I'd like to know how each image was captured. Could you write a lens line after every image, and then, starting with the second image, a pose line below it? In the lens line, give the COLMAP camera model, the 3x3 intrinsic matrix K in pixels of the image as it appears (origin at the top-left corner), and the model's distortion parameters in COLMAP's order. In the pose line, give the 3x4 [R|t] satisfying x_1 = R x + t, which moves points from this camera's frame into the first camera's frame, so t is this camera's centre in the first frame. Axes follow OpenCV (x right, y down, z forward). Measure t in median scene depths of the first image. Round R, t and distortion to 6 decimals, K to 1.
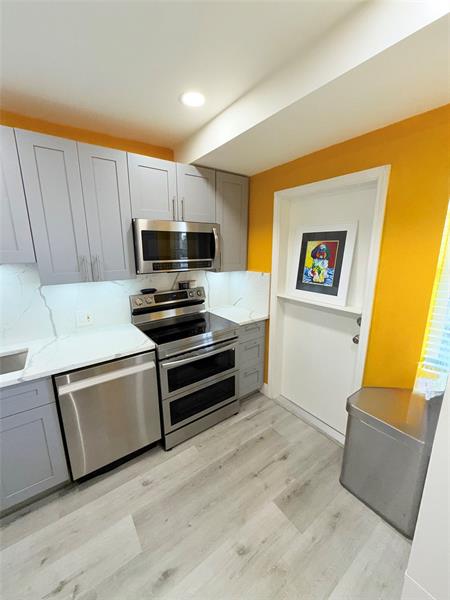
lens RADIAL K [[240.4, 0, 225.2], [0, 240.4, 298.2], [0, 0, 1]] dist [0.001586, -0.000166]
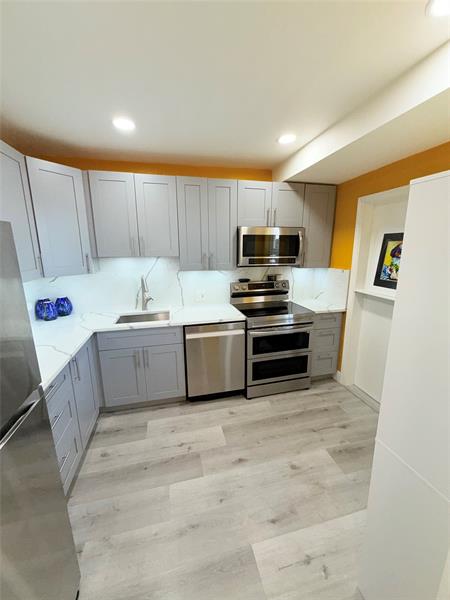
lens RADIAL K [[240.4, 0, 225.2], [0, 240.4, 298.2], [0, 0, 1]] dist [0.001586, -0.000166]
pose [[0.923772, 0.080399, -0.374407, 0.091836], [-0.080575, 0.996632, 0.015209, 0.061576], [0.374369, 0.016118, 0.927140, -0.278545]]
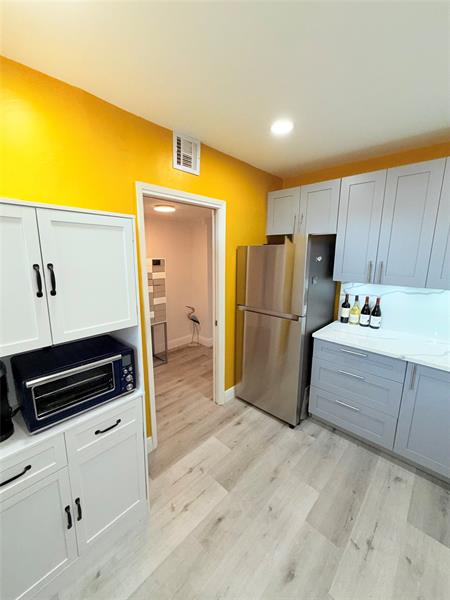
lens RADIAL K [[240.4, 0, 225.2], [0, 240.4, 298.2], [0, 0, 1]] dist [0.001586, -0.000166]
pose [[-0.982983, 0.036517, -0.180032, 0.100970], [-0.038251, 0.917873, 0.395026, -0.195710], [0.179671, 0.395190, -0.900857, 0.830294]]
